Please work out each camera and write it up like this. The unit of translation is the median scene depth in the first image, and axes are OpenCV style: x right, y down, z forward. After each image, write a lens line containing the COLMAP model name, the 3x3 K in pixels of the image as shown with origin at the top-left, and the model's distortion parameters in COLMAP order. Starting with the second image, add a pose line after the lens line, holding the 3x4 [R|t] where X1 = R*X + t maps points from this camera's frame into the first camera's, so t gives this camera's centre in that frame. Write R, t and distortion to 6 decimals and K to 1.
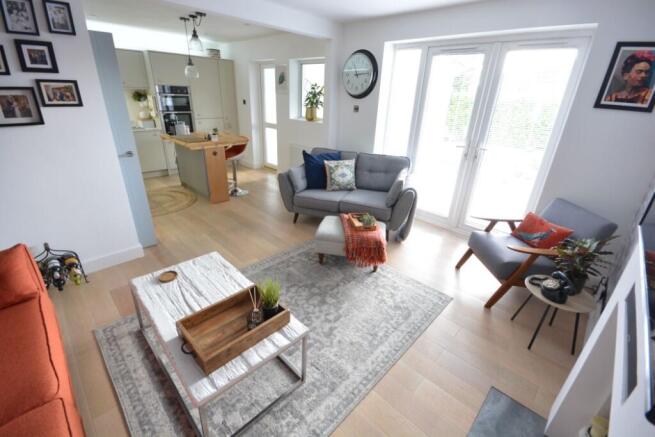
lens RADIAL K [[287.8, 0, 325.5], [0, 287.8, 215.9], [0, 0, 1]] dist [0.018111, -0.016061]
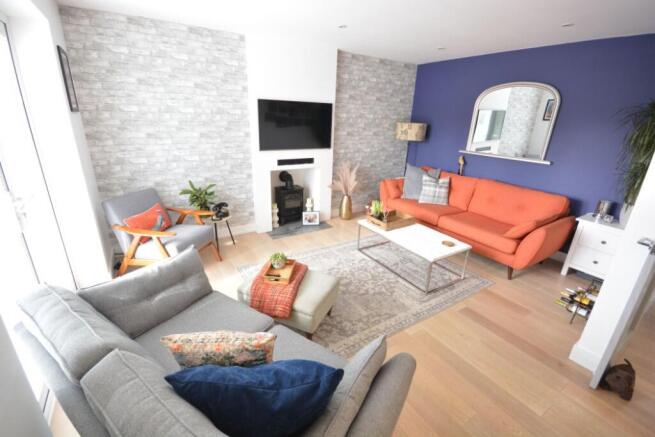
lens RADIAL K [[287.8, 0, 325.5], [0, 287.8, 215.9], [0, 0, 1]] dist [0.018111, -0.016061]
pose [[-0.971464, -0.141642, 0.190250, -0.171352], [0.024086, 0.739054, 0.673215, -0.840599], [-0.235961, 0.658586, -0.714553, 1.928709]]
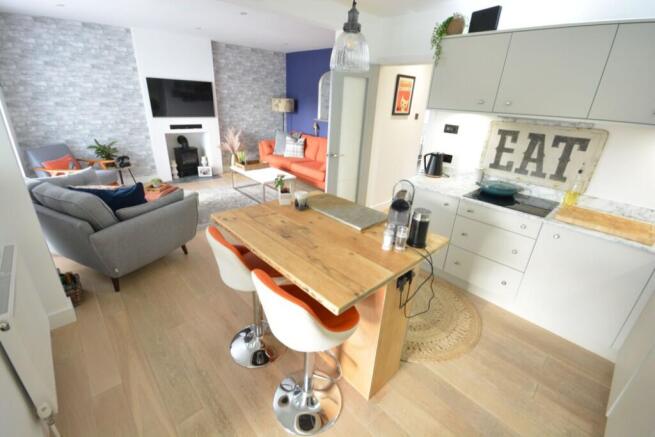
lens RADIAL K [[287.8, 0, 325.5], [0, 287.8, 215.9], [0, 0, 1]] dist [0.018111, -0.016061]
pose [[-0.995148, -0.097083, 0.016005, -0.886786], [-0.056564, 0.697565, 0.714285, -1.149317], [-0.080509, 0.709914, -0.699672, 2.588934]]
